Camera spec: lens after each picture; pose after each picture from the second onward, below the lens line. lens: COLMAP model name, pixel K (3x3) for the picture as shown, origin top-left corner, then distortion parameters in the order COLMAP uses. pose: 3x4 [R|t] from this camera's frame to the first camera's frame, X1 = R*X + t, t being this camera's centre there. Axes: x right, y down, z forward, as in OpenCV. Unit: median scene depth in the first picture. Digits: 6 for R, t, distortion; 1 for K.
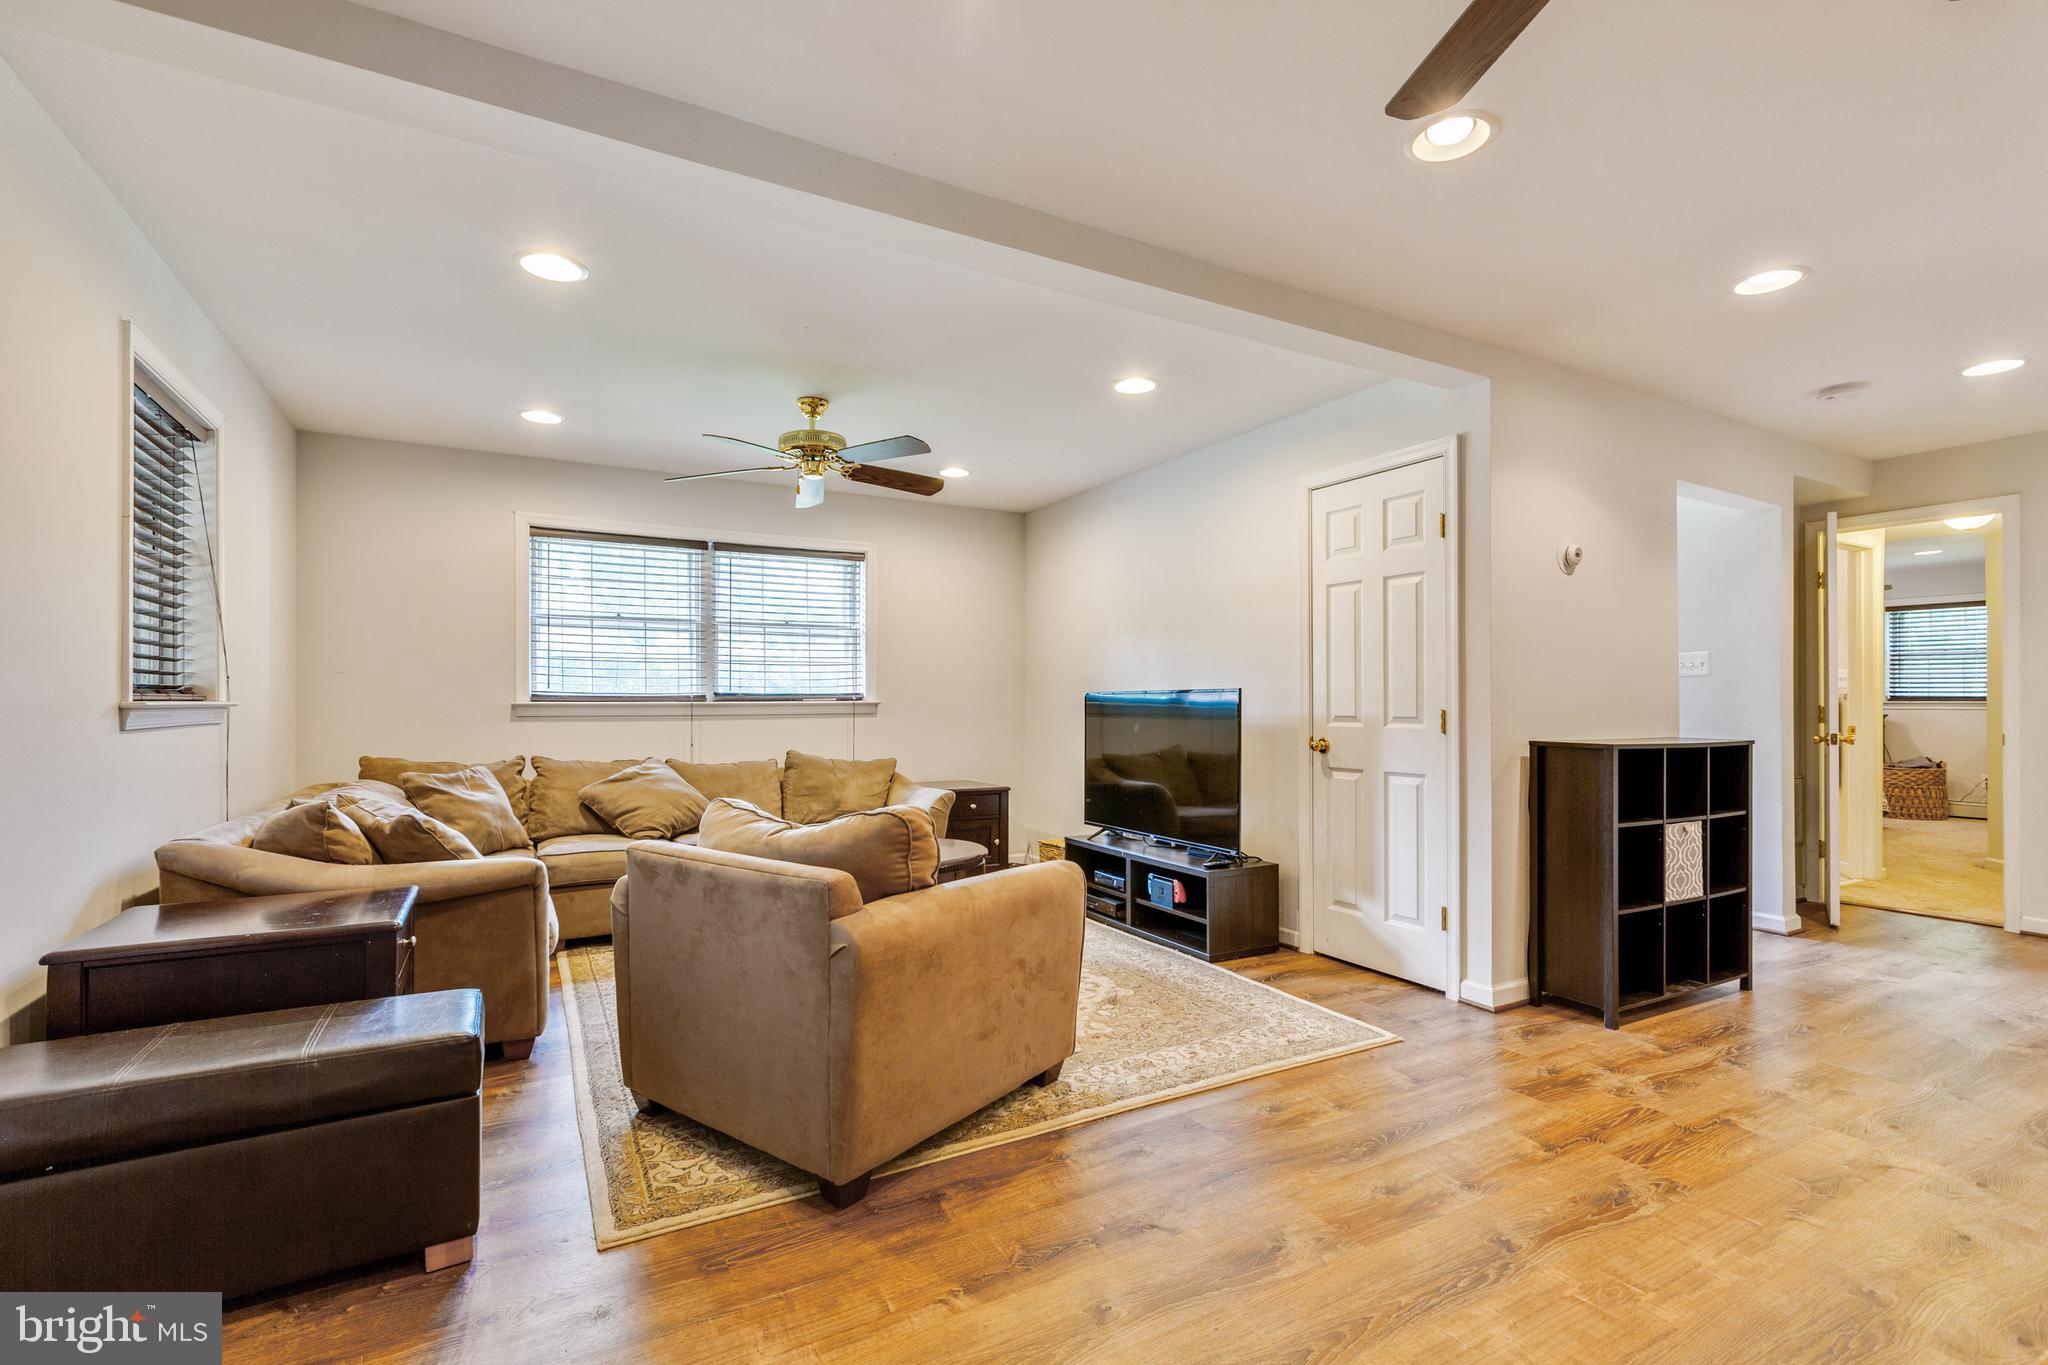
lens RADIAL K [[937.7, 0, 1016.2], [0, 937.7, 685.6], [0, 0, 1]] dist [-0.007382, 0.003021]
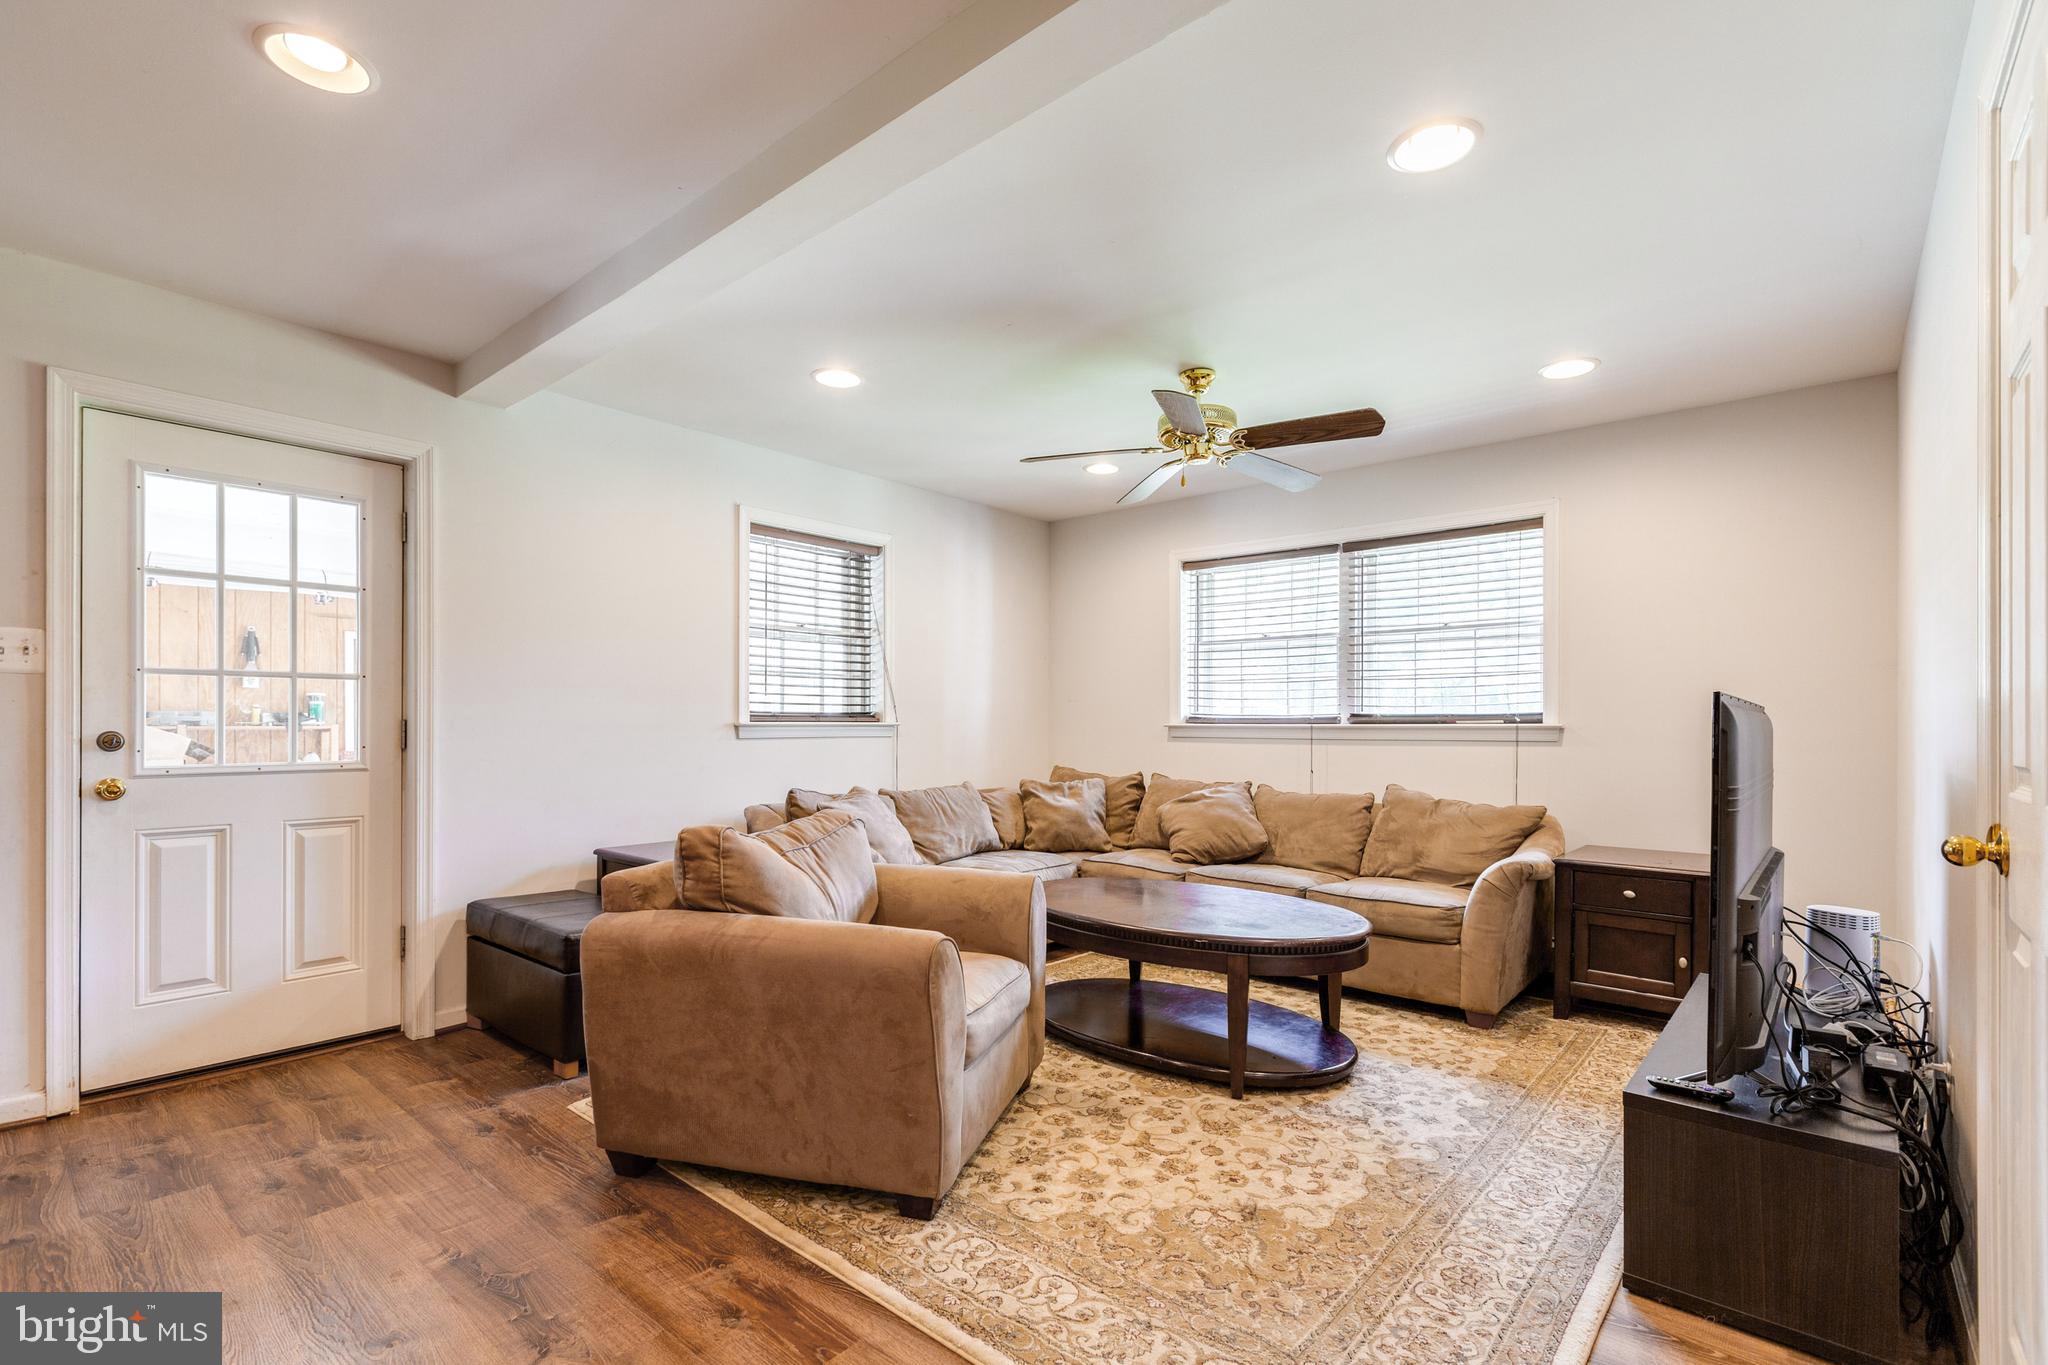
lens RADIAL K [[937.7, 0, 1026.4], [0, 937.7, 702.3], [0, 0, 1]] dist [-0.007382, 0.003021]
pose [[0.336961, -0.020922, -0.941286, 0.471948], [0.013979, 0.999754, -0.017217, 0.009364], [0.941415, -0.007357, 0.337171, 0.491358]]
